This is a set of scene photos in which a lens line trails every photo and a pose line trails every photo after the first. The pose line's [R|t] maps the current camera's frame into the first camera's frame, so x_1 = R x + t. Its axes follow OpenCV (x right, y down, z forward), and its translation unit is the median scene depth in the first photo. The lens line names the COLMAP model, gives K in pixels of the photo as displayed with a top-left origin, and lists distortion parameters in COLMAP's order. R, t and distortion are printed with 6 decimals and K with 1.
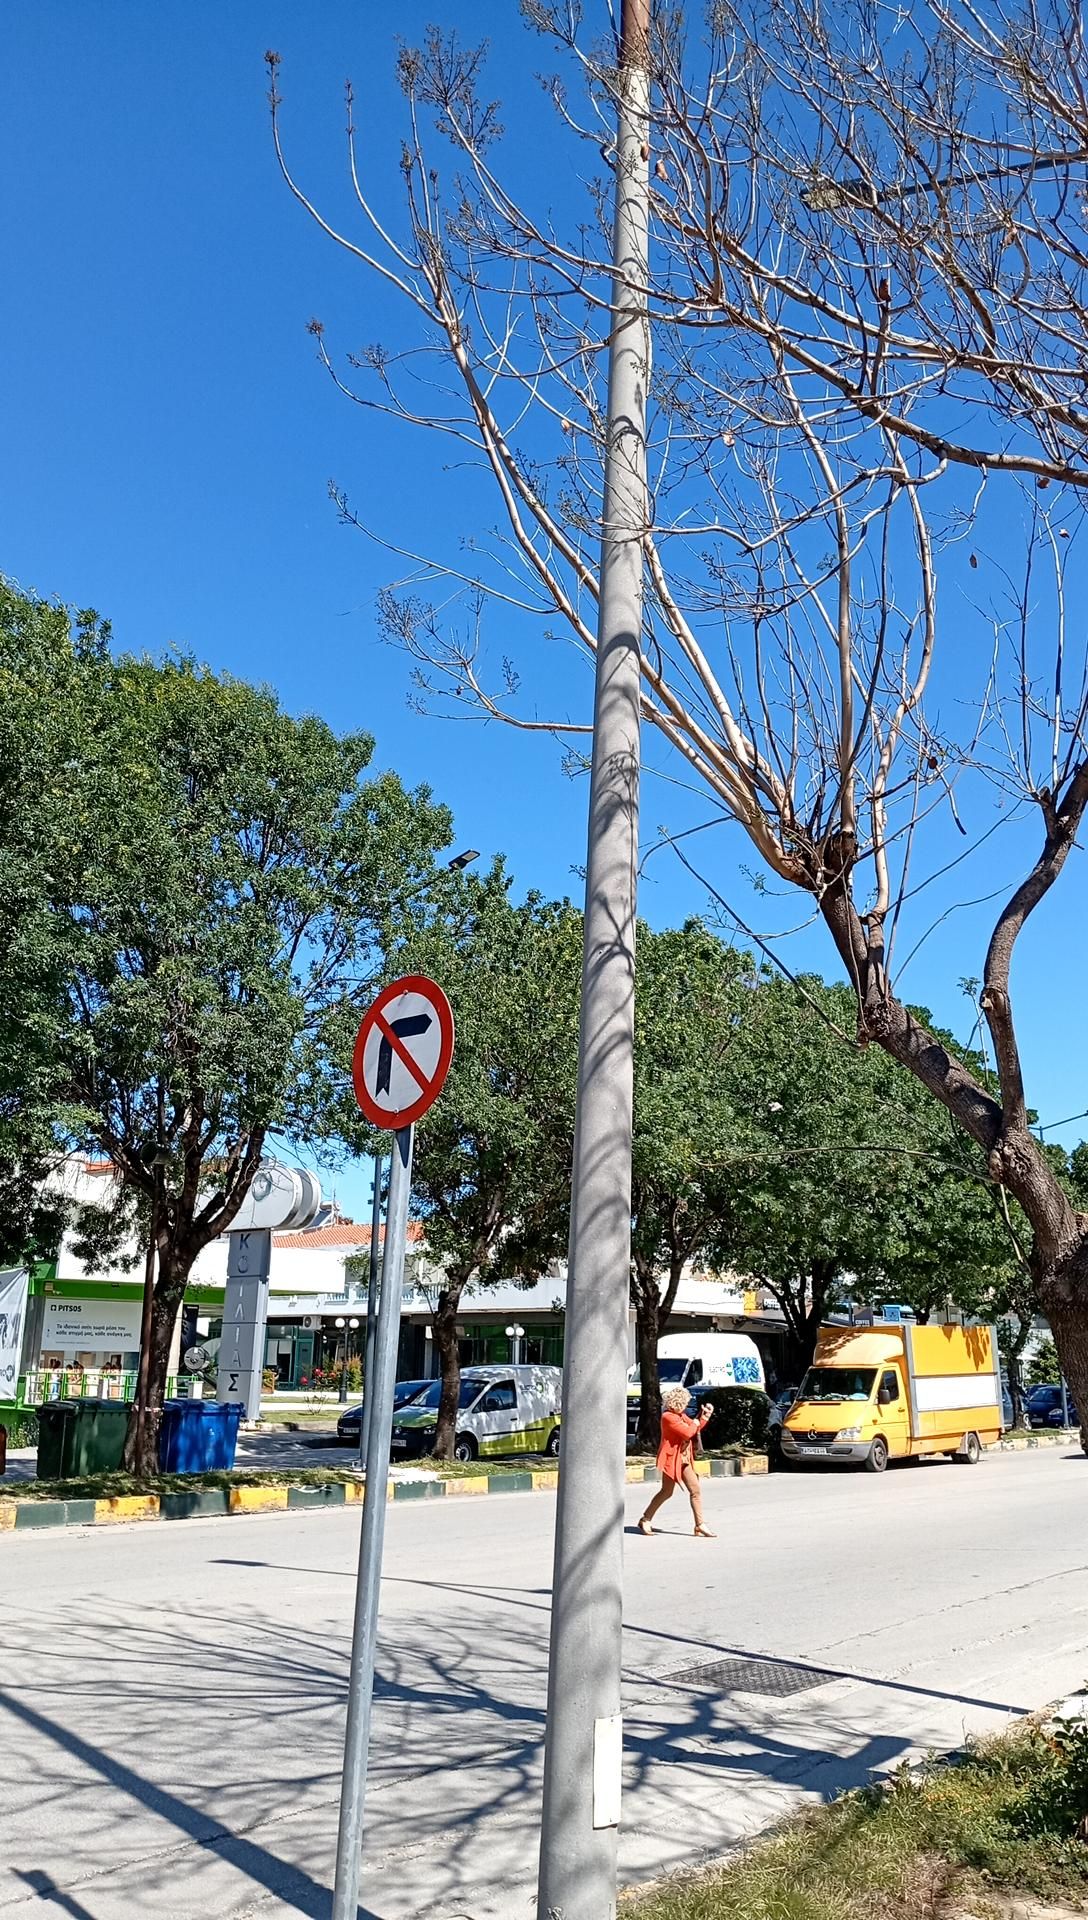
lens RADIAL K [[1498.9, 0, 542.0], [0, 1498.9, 956.2], [0, 0, 1]] dist [0.026850, -0.120816]
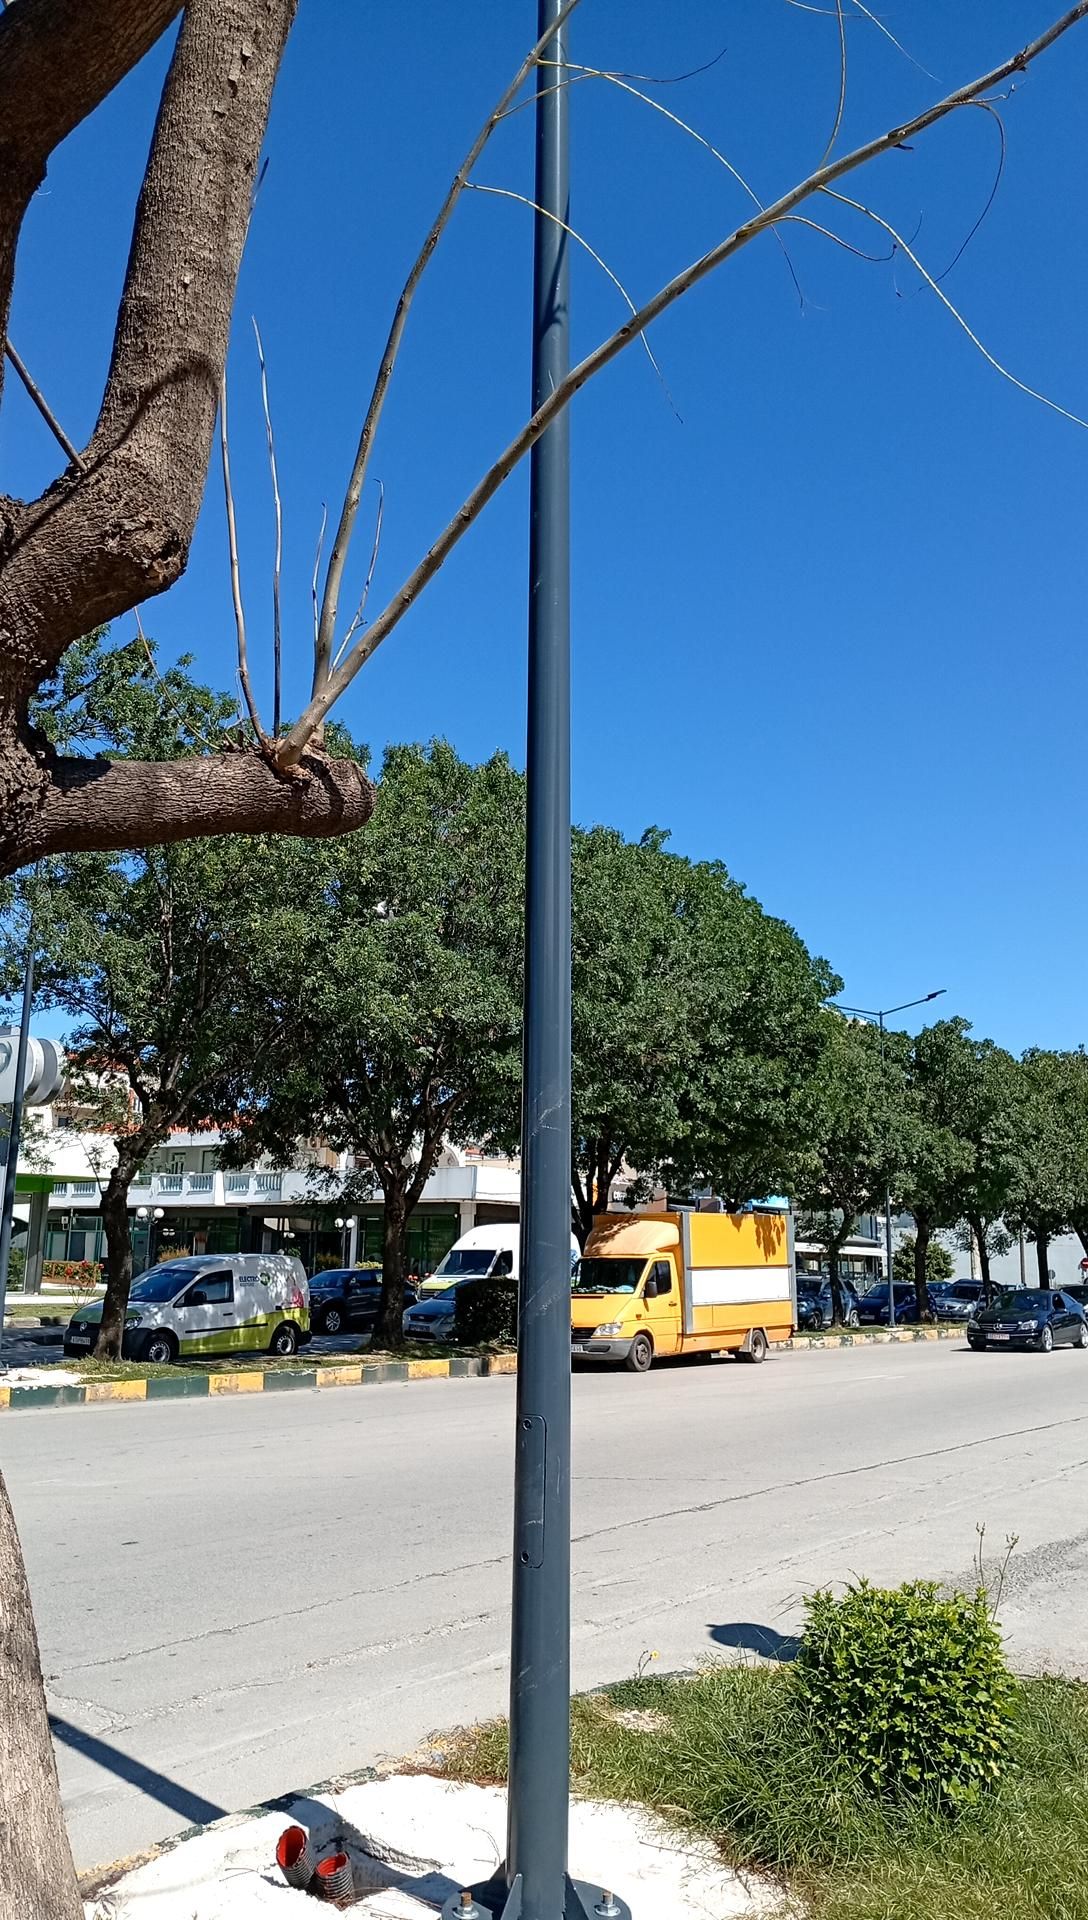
lens RADIAL K [[1509.5, 0, 546.7], [0, 1509.5, 959.3], [0, 0, 1]] dist [0.070971, -0.117381]
pose [[0.997724, 0.017138, 0.065220, 0.097967], [-0.021601, 0.997427, 0.068351, 0.032695], [-0.063881, -0.069604, 0.995527, 0.104841]]
